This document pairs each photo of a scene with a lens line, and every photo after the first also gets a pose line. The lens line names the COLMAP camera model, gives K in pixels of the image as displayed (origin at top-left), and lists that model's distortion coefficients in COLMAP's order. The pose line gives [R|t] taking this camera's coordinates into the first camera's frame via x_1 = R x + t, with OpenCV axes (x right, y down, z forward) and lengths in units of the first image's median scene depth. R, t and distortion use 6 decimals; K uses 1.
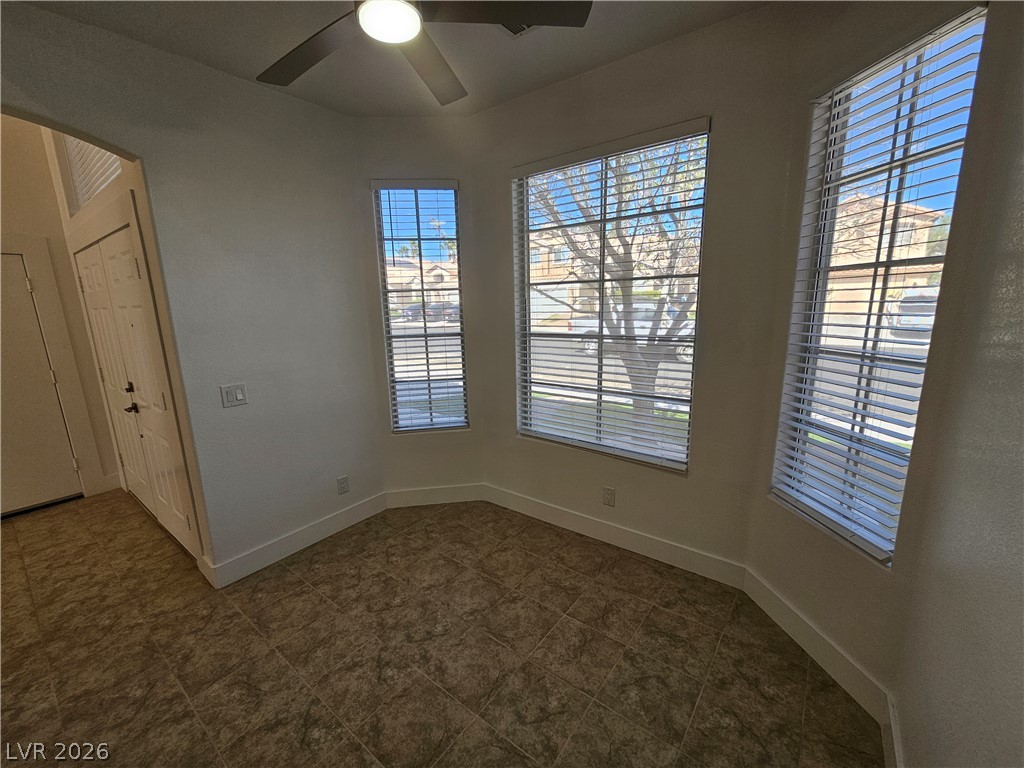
lens RADIAL K [[421.9, 0, 508.3], [0, 421.9, 389.5], [0, 0, 1]] dist [-0.008010, 0.004528]
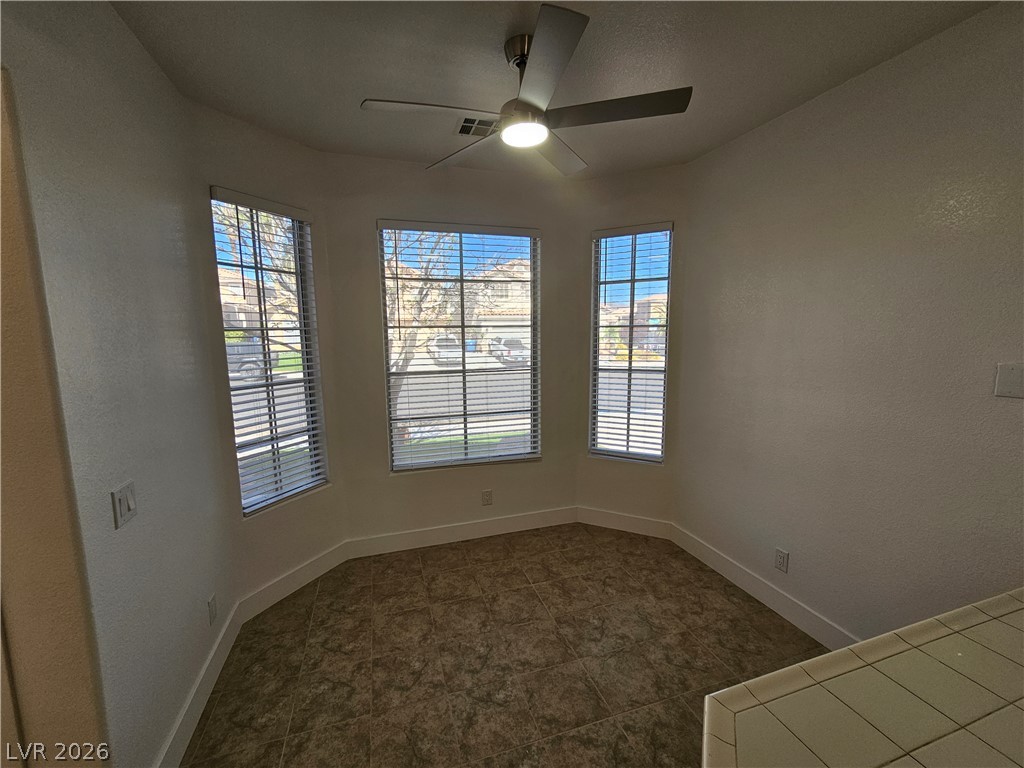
lens RADIAL K [[421.9, 0, 508.3], [0, 421.9, 389.5], [0, 0, 1]] dist [-0.008010, 0.004528]
pose [[0.569117, -0.093753, 0.816894, -0.821728], [0.174557, 0.984609, -0.008609, -0.042572], [-0.803514, 0.147494, 0.576724, 0.220618]]
